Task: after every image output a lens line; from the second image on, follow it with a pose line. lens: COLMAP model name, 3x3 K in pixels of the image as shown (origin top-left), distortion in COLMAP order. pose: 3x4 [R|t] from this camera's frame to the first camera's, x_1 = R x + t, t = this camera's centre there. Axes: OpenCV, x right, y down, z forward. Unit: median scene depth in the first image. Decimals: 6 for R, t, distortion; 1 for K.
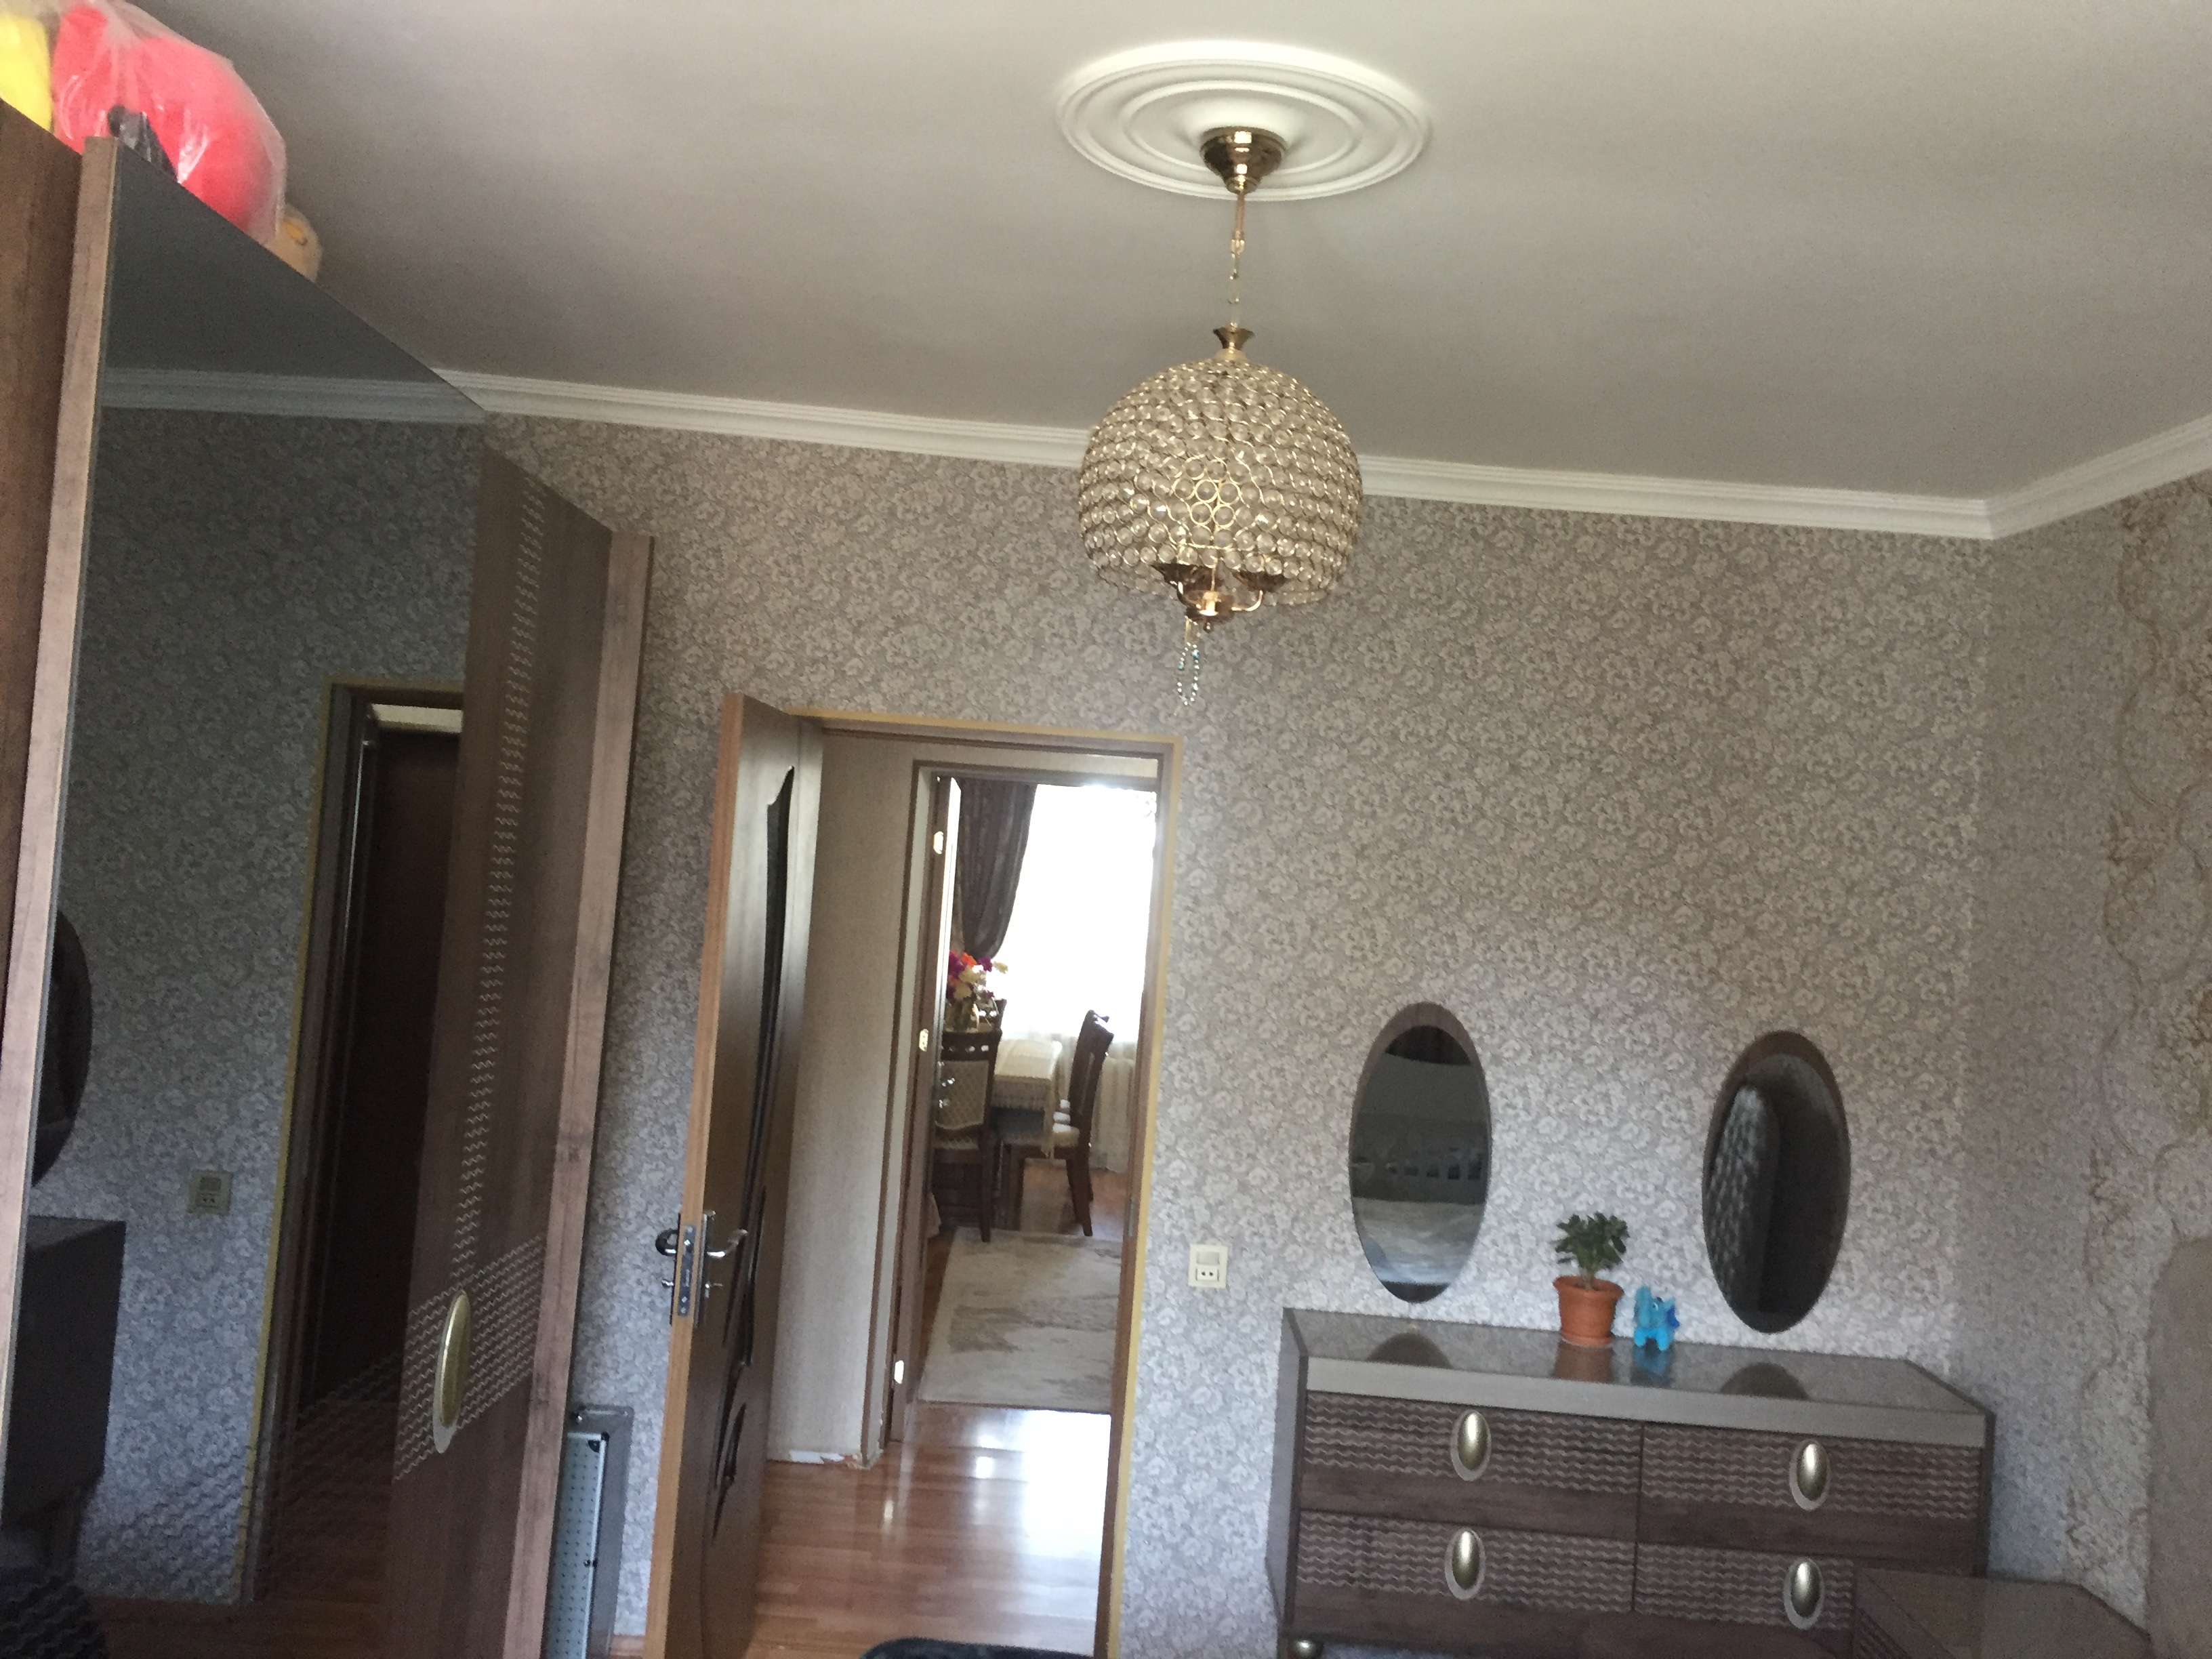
lens RADIAL K [[1909.3, 0, 1096.9], [0, 1909.3, 809.2], [0, 0, 1]] dist [0.077547, -0.095797]
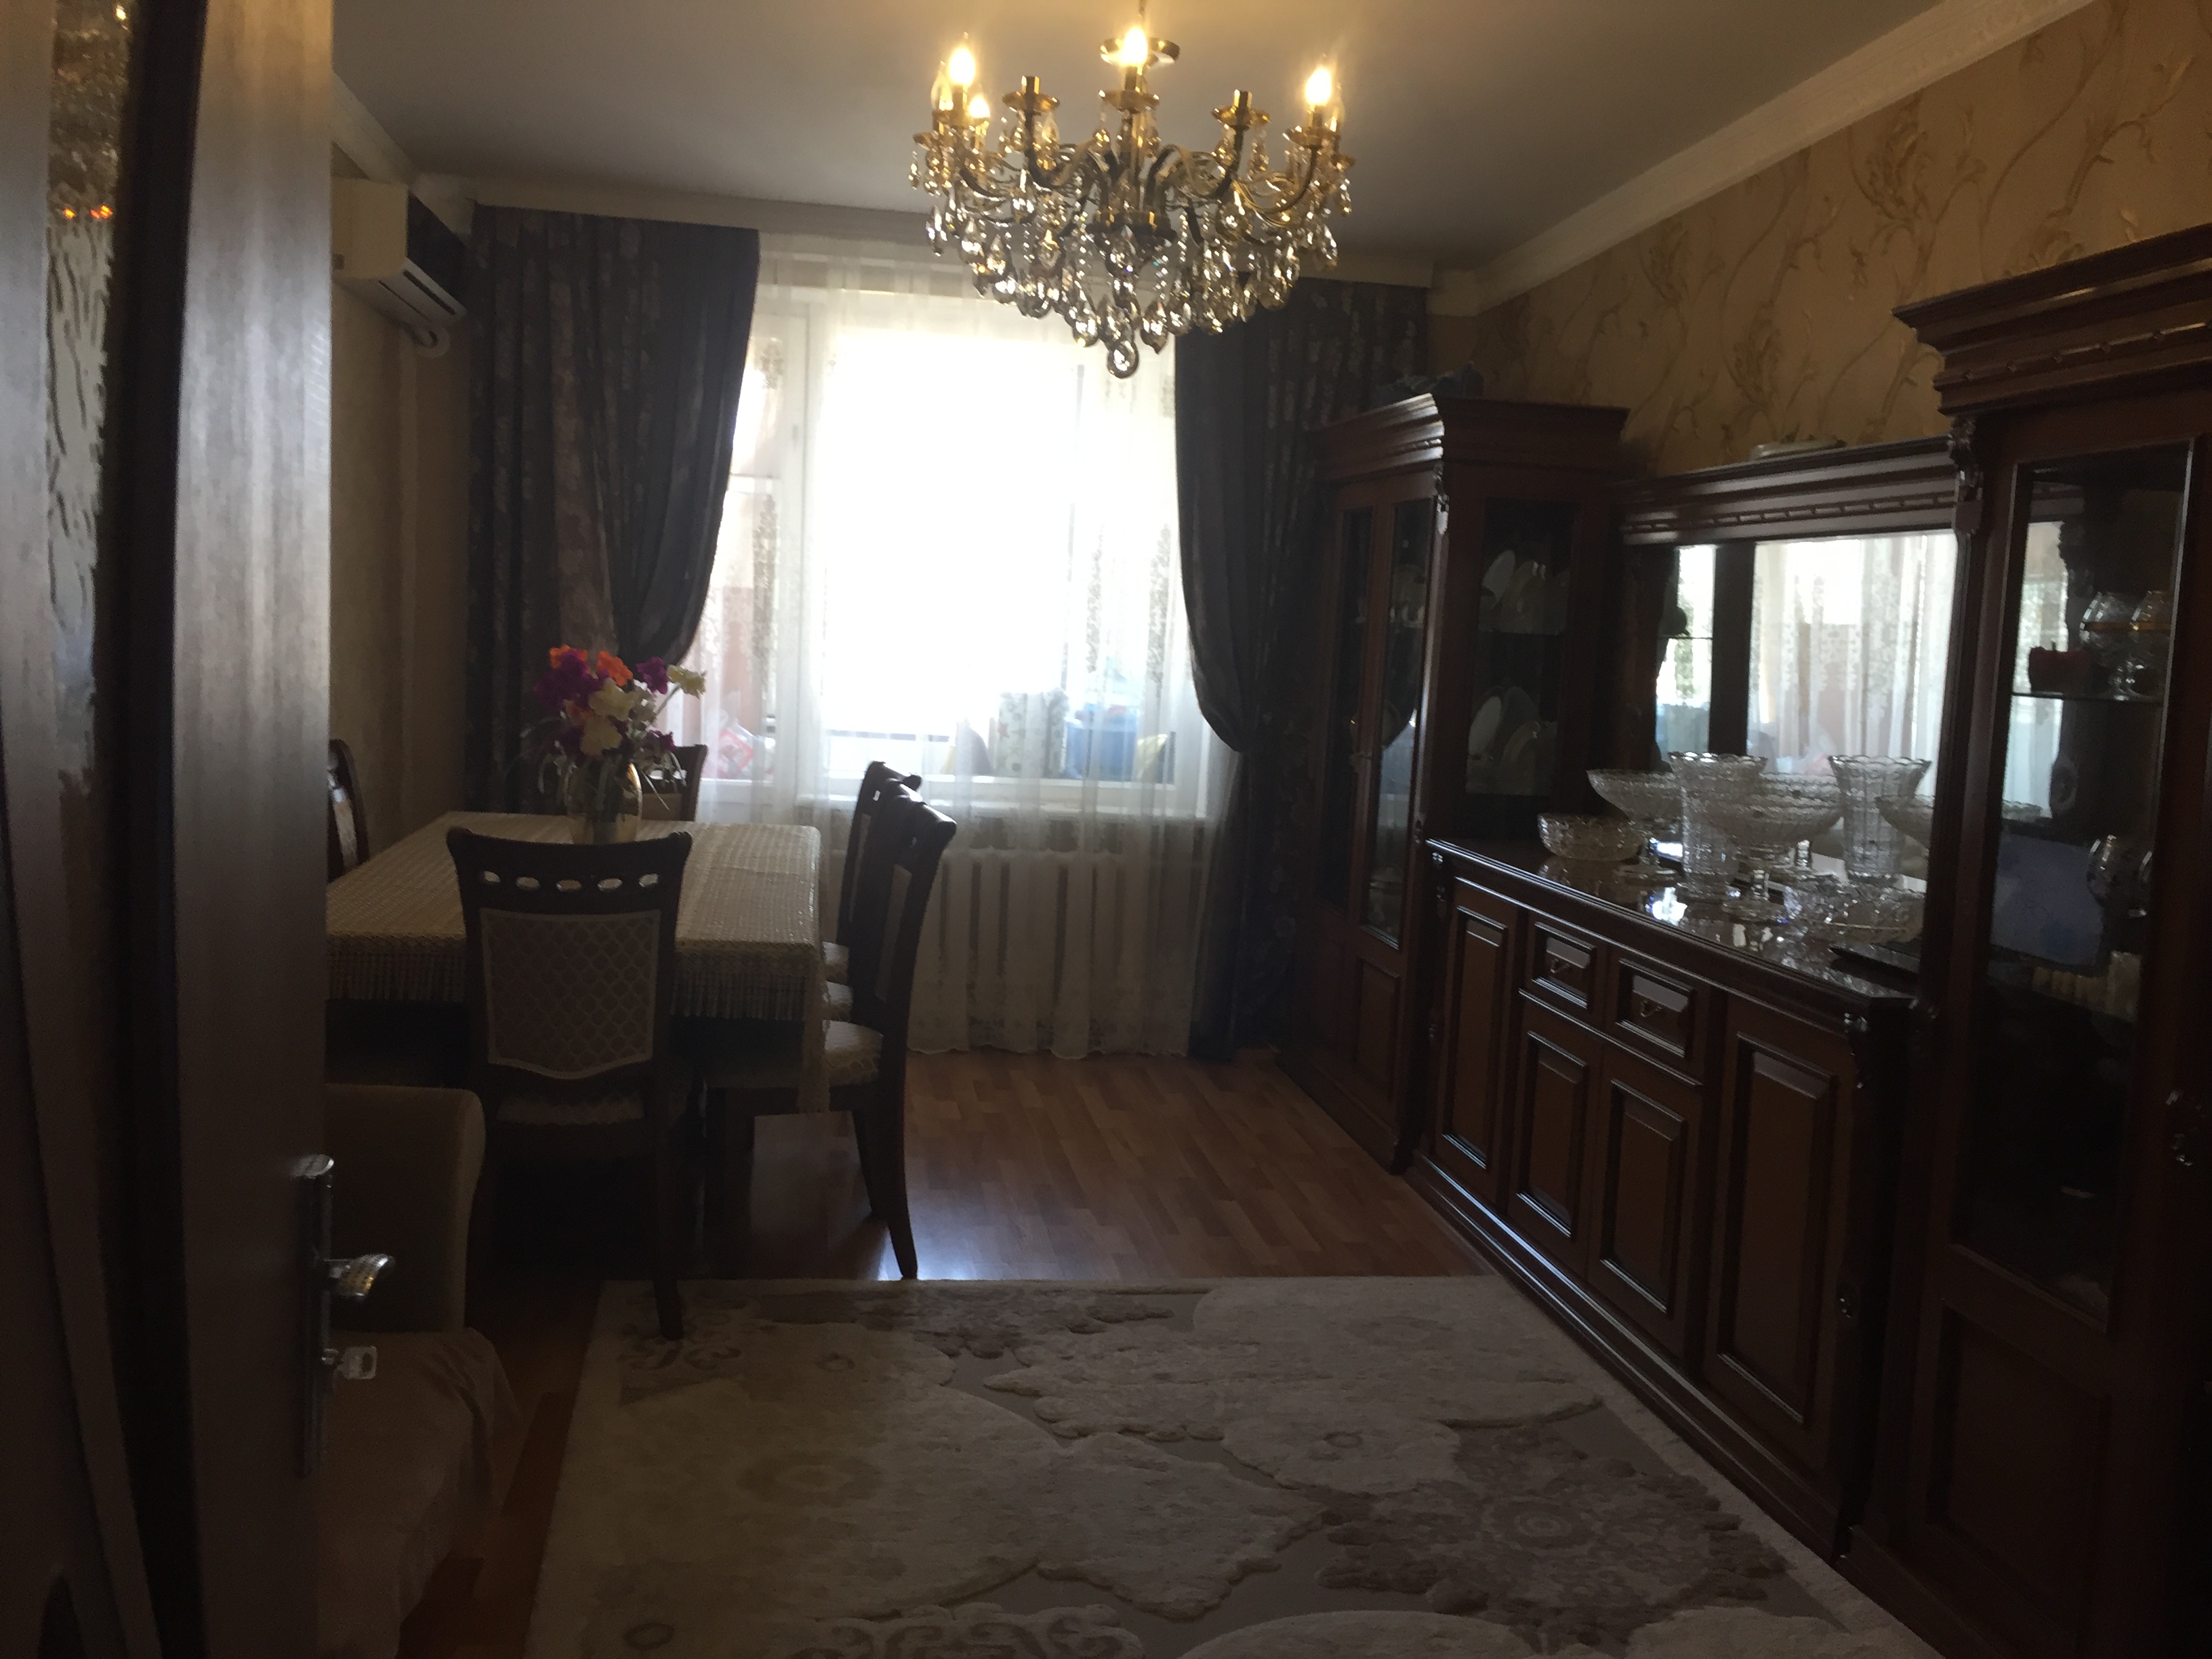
lens RADIAL K [[1909.3, 0, 1107.5], [0, 1909.3, 815.2], [0, 0, 1]] dist [0.077547, -0.095797]
pose [[0.987827, -0.034711, 0.151636, -0.050822], [0.011553, 0.988465, 0.151009, 0.110076], [-0.155128, -0.147419, 0.976833, 1.262570]]
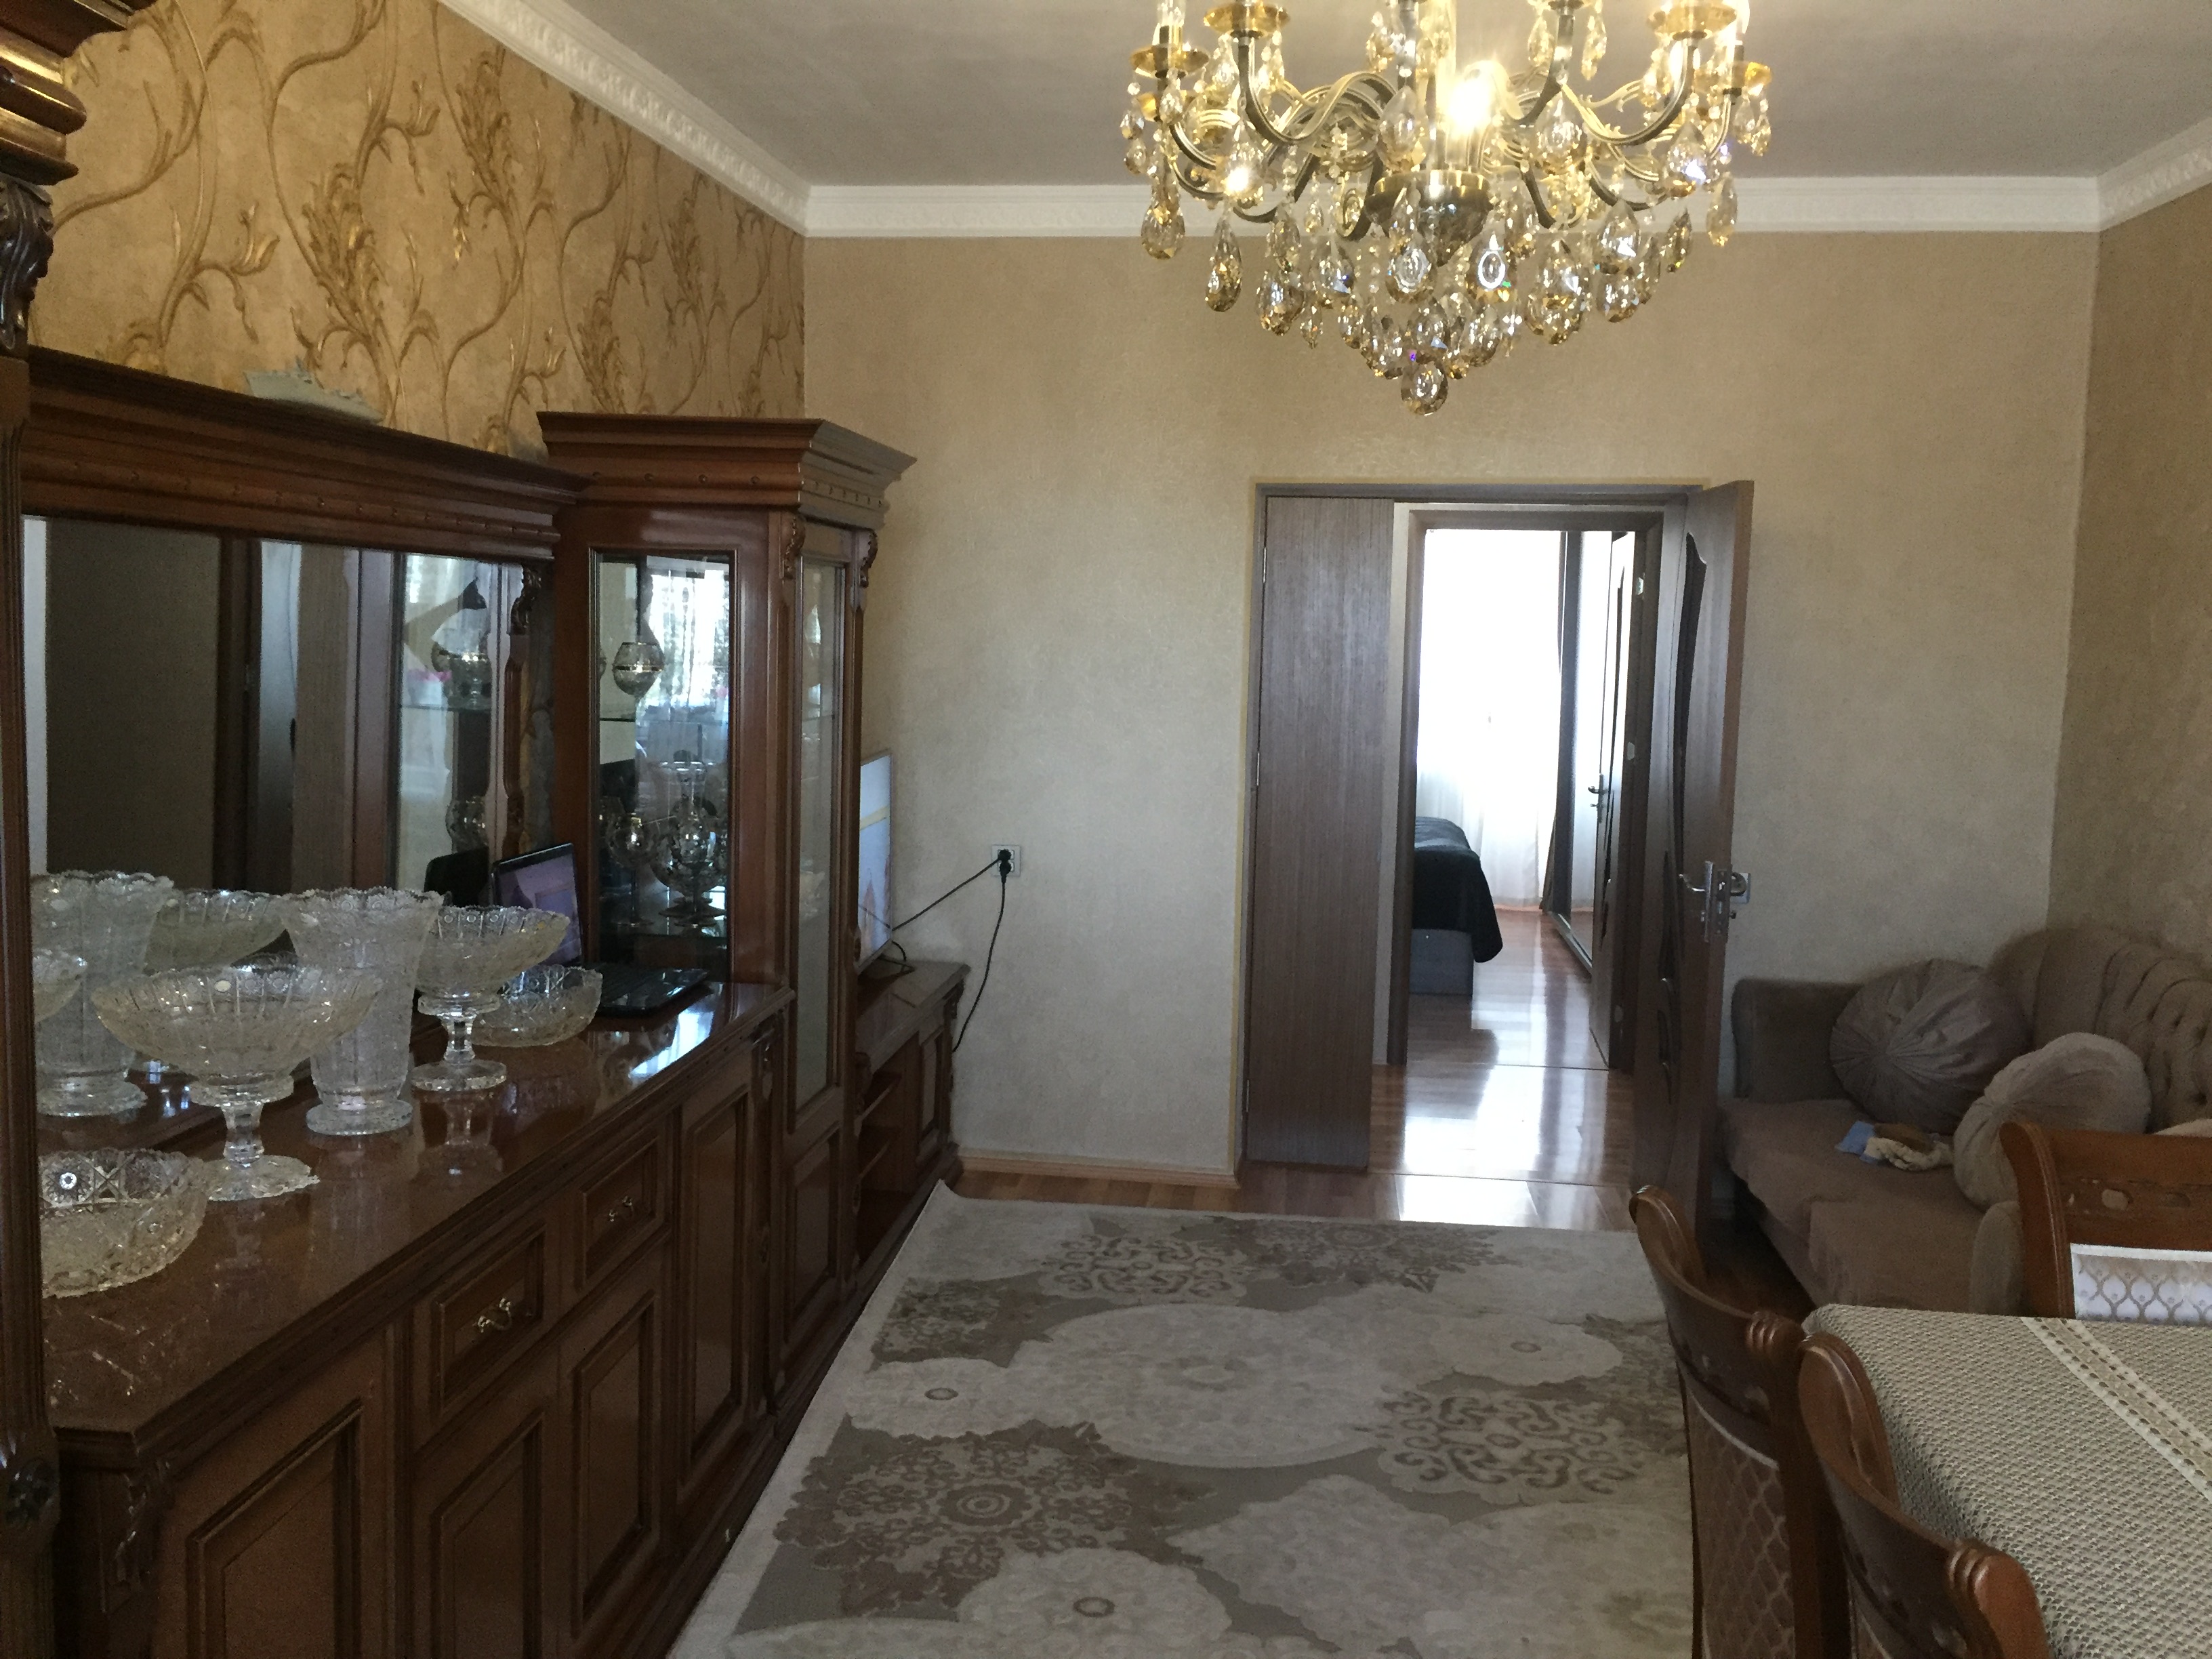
lens RADIAL K [[1909.3, 0, 1103.0], [0, 1909.3, 821.6], [0, 0, 1]] dist [0.077547, -0.095797]
pose [[-0.989563, -0.102980, 0.100798, 0.060427], [-0.097313, 0.993467, 0.059617, 0.136831], [-0.106279, 0.049186, -0.993119, 2.244367]]
